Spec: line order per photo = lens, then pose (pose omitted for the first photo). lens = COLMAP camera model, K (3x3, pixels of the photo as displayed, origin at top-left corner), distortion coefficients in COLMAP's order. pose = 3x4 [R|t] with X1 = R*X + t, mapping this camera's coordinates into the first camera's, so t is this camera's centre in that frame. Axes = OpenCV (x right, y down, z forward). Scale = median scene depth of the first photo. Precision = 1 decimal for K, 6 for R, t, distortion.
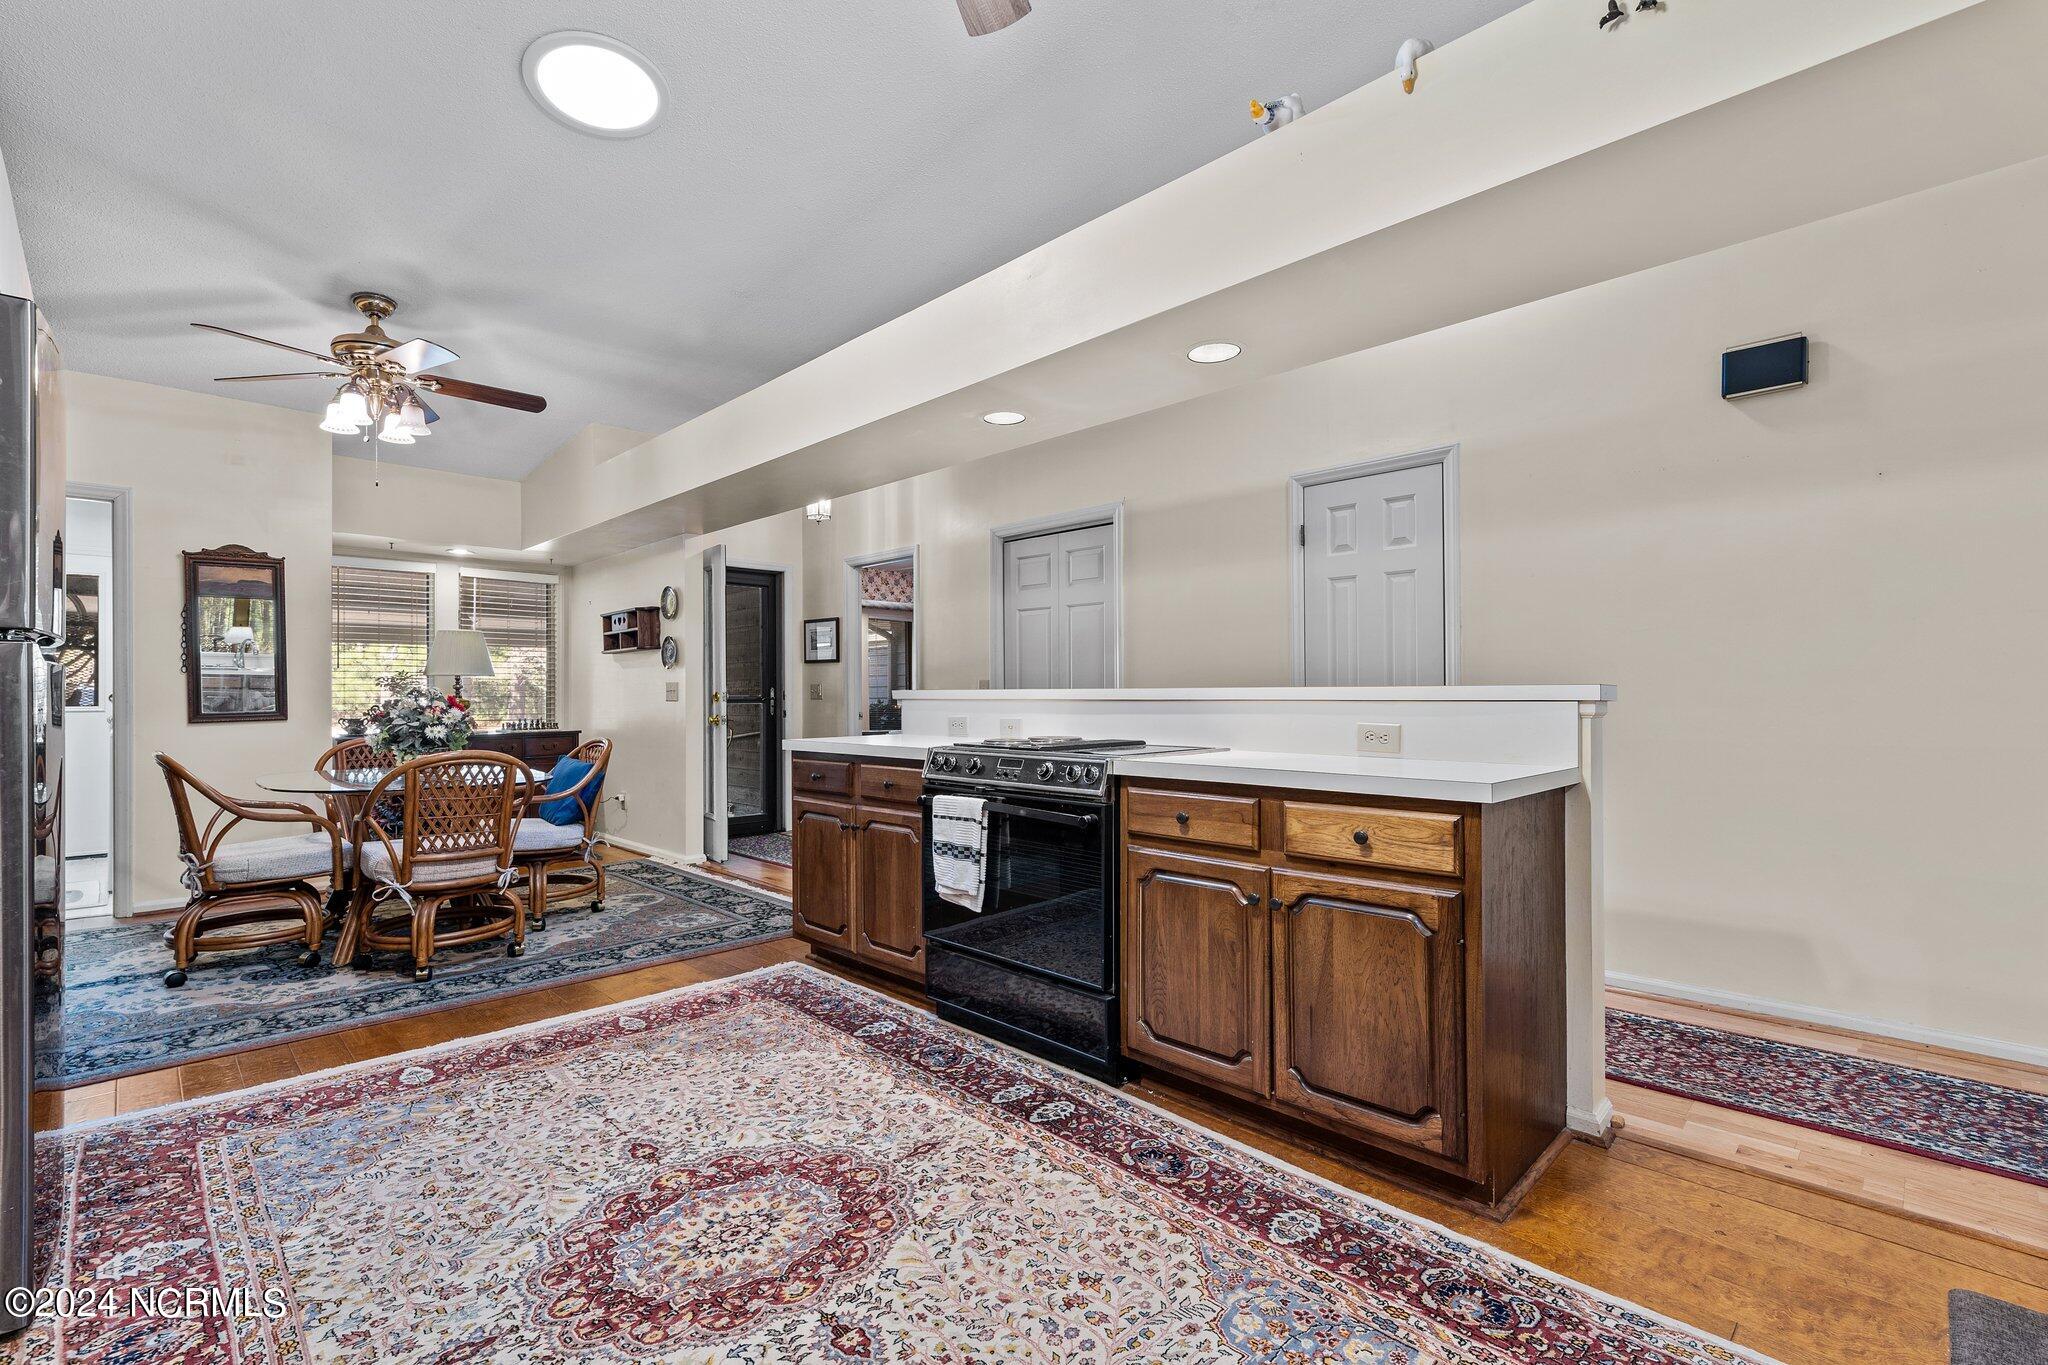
lens RADIAL K [[899.0, 0, 1002.9], [0, 899.0, 690.8], [0, 0, 1]] dist [0.001051, 0.000585]
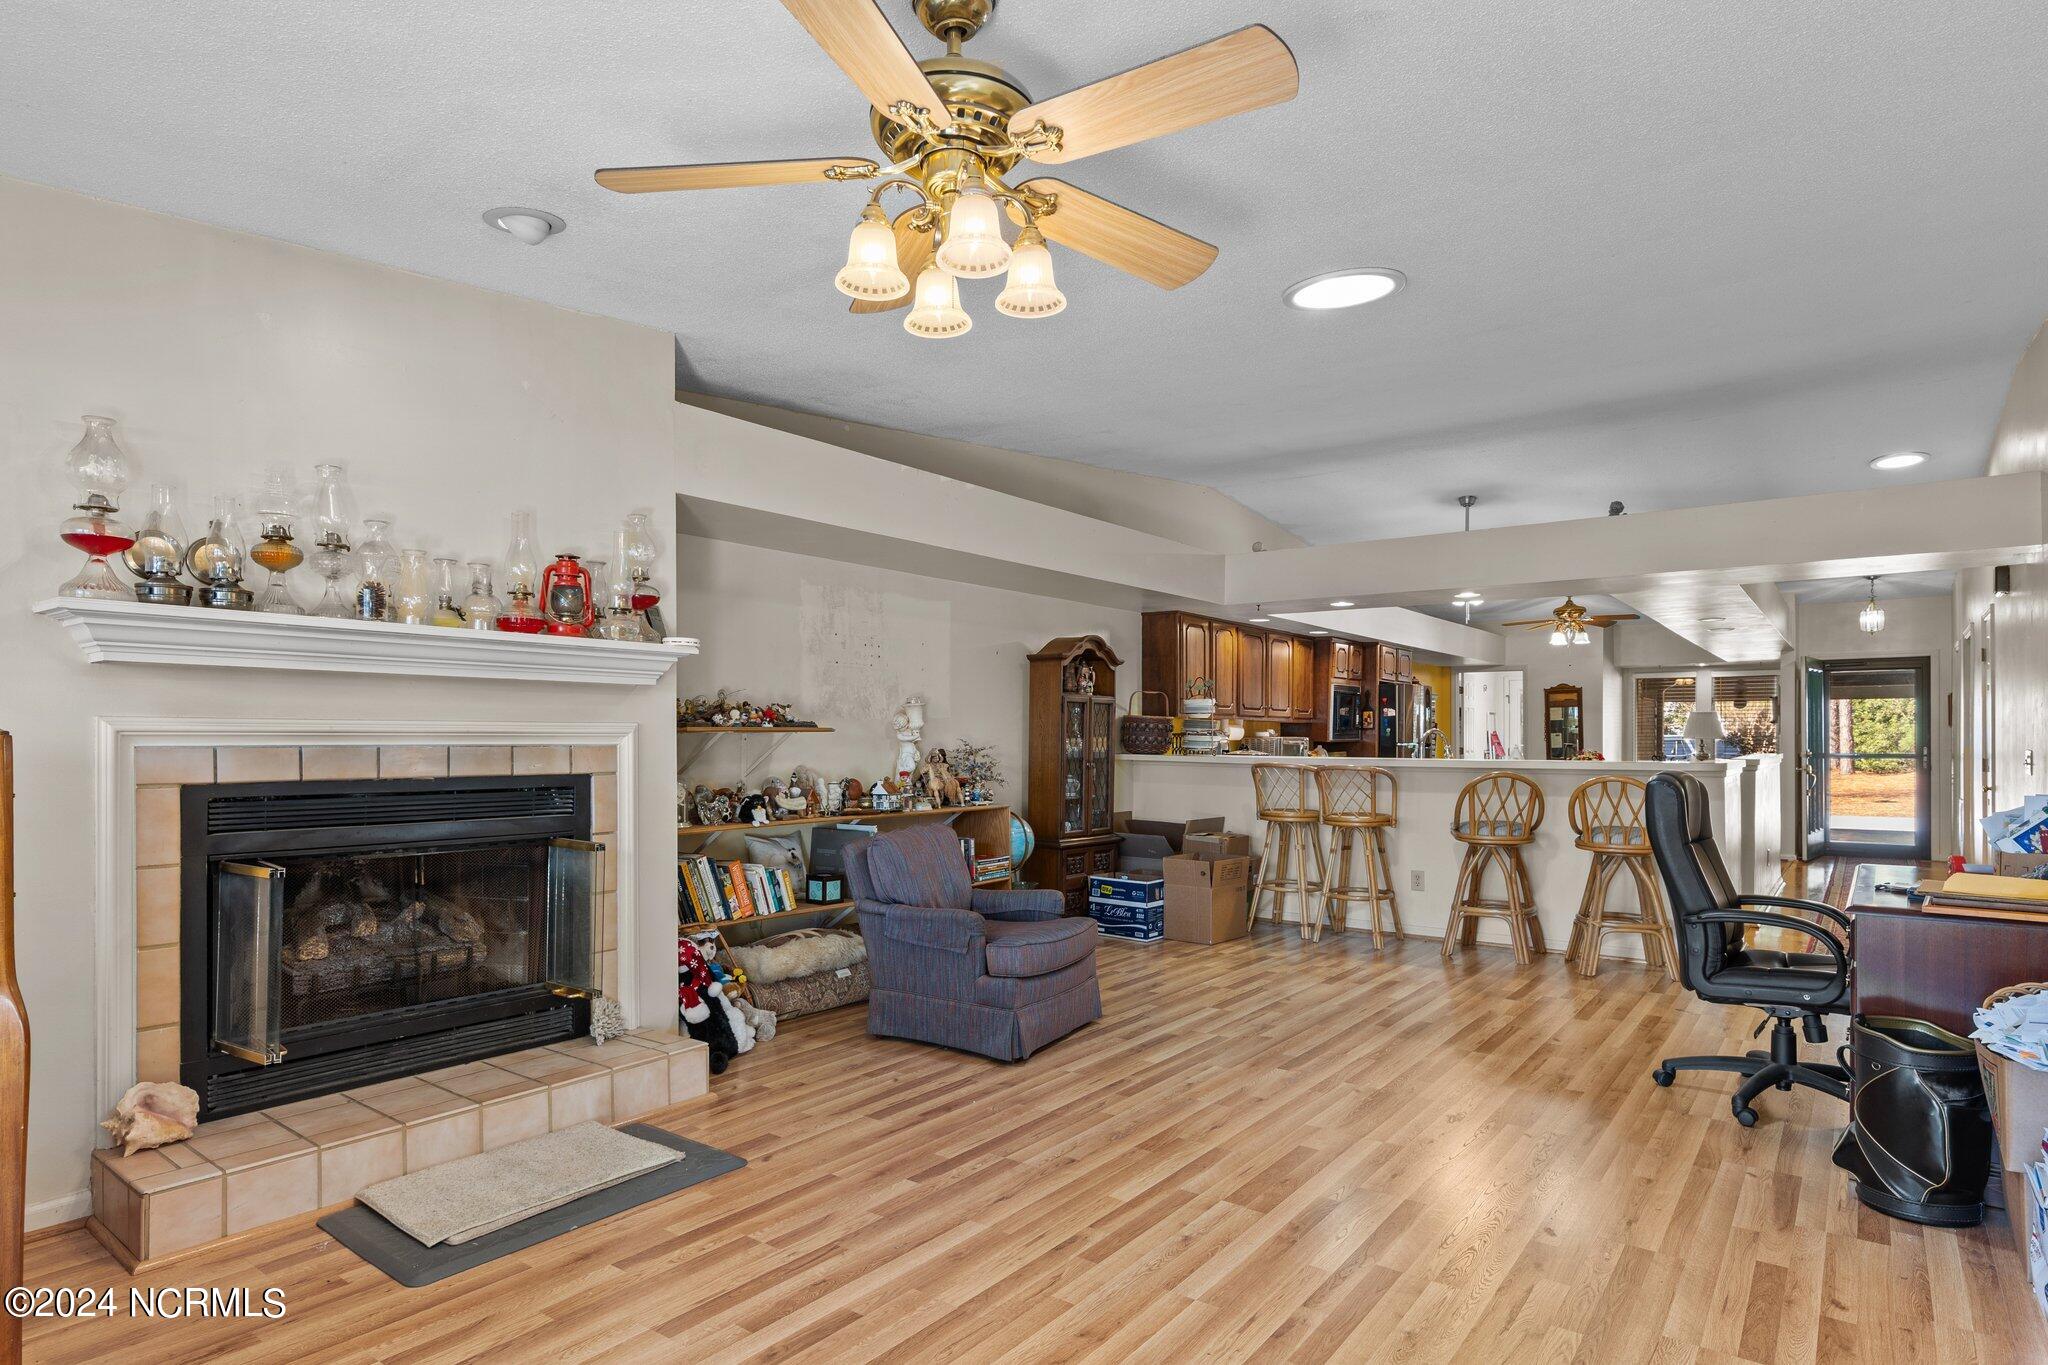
lens RADIAL K [[1114.1, 0, 1014.2], [0, 1114.1, 740.9], [0, 0, 1]] dist [0.004370, -0.003710]
pose [[0.141116, 0.005948, -0.989975, 2.361191], [0.003904, 0.999971, 0.006564, -0.059103], [0.989985, -0.004791, 0.141089, -1.031733]]
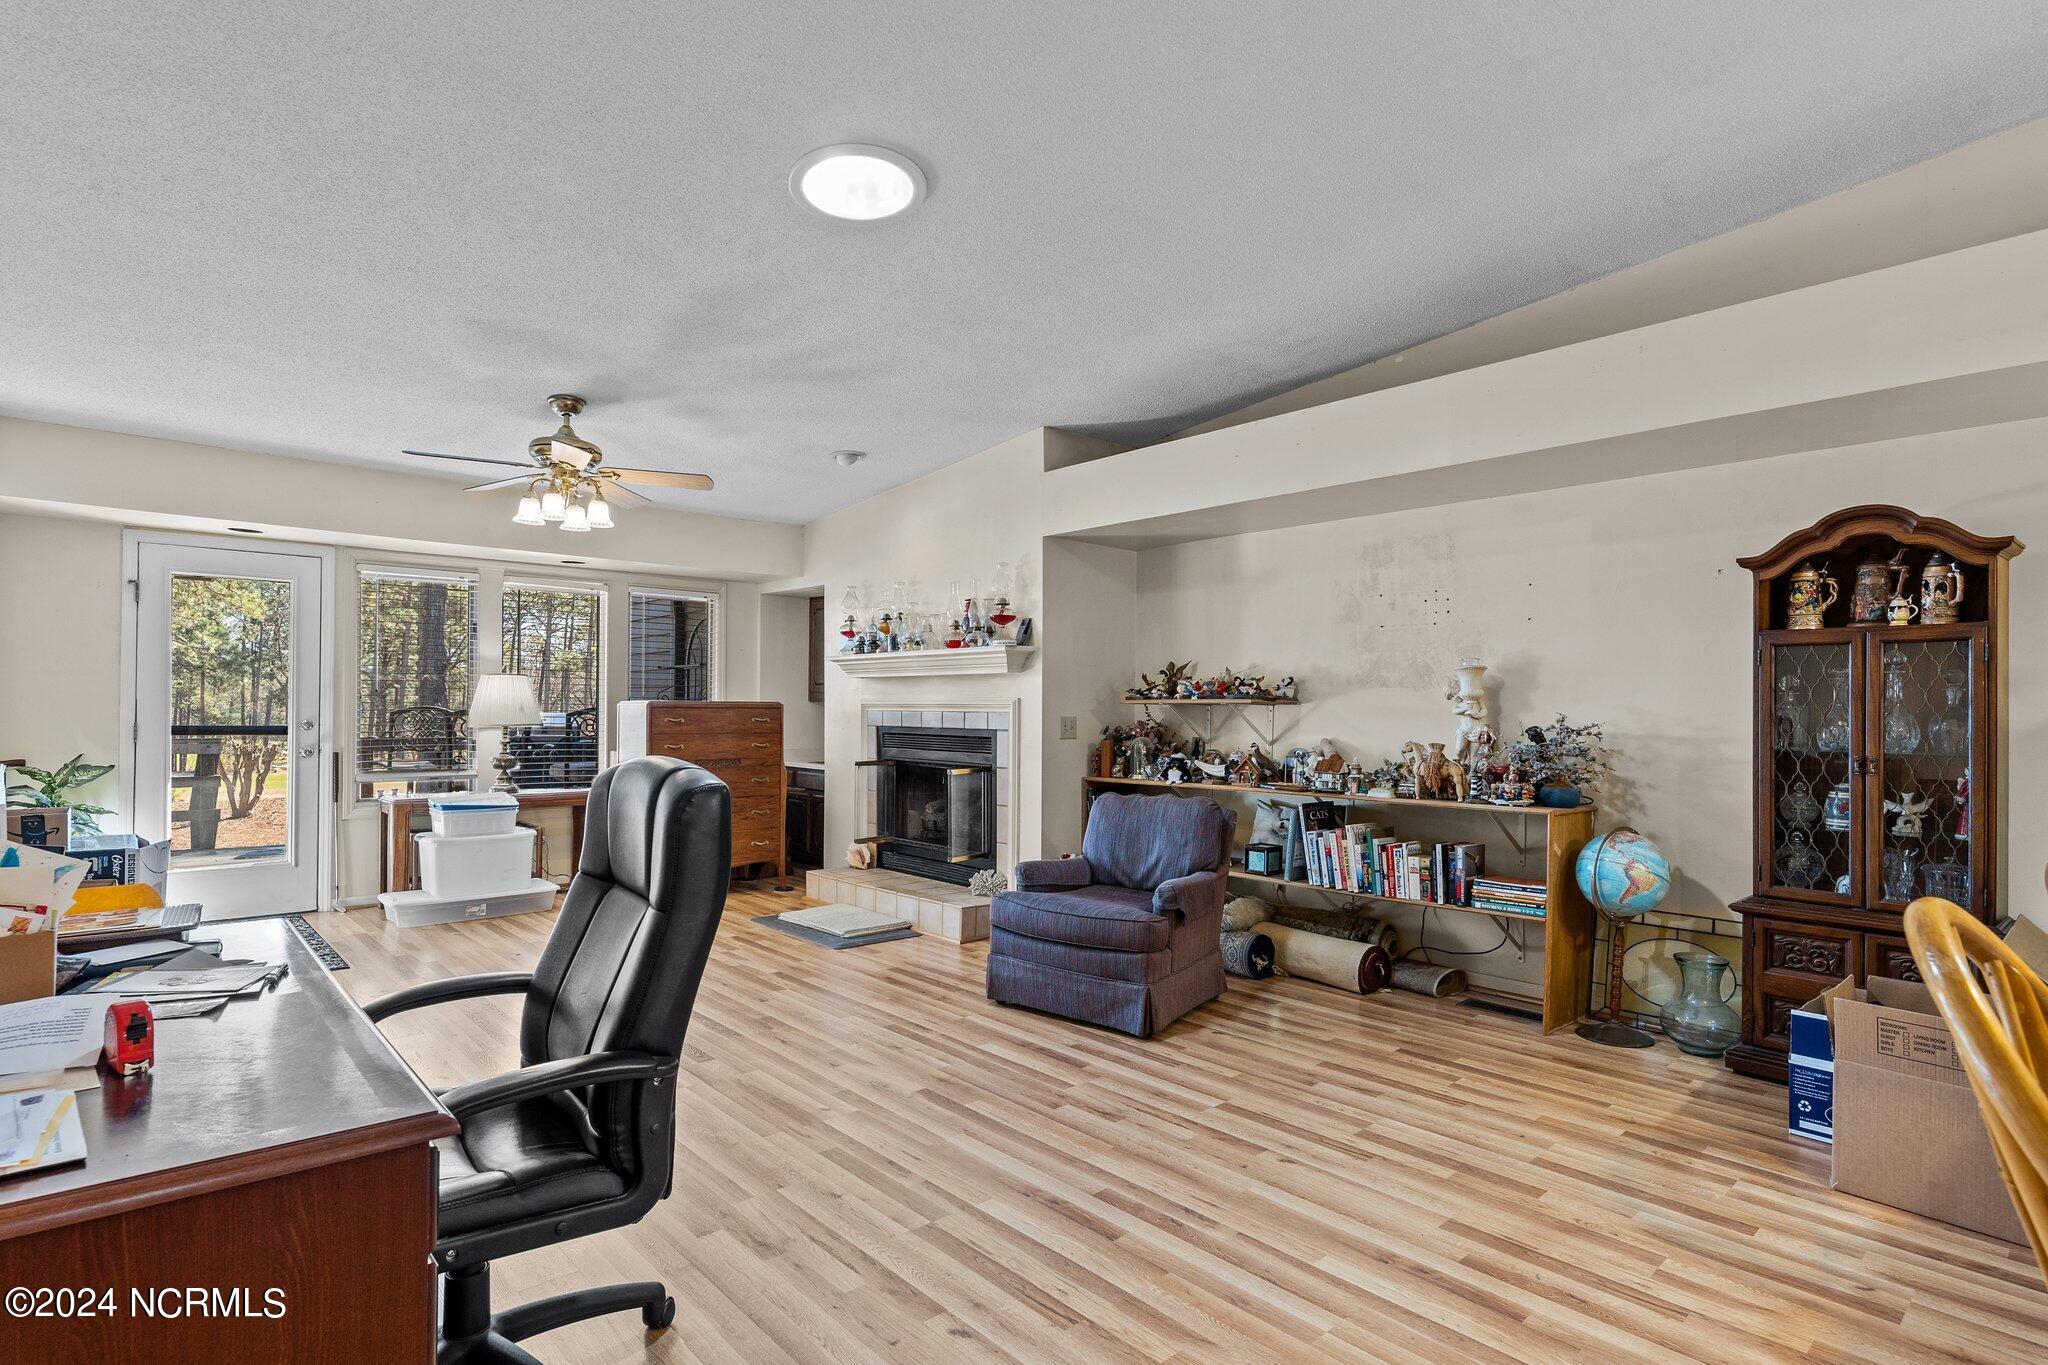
lens RADIAL K [[1054.5, 0, 1022.2], [0, 1054.5, 702.5], [0, 0, 1]] dist [0.002684, -0.000358]
pose [[-0.998787, -0.005746, 0.048898, 1.068669], [-0.006461, 0.999874, -0.014474, -0.040113], [-0.048808, -0.014772, -0.998699, 0.402338]]
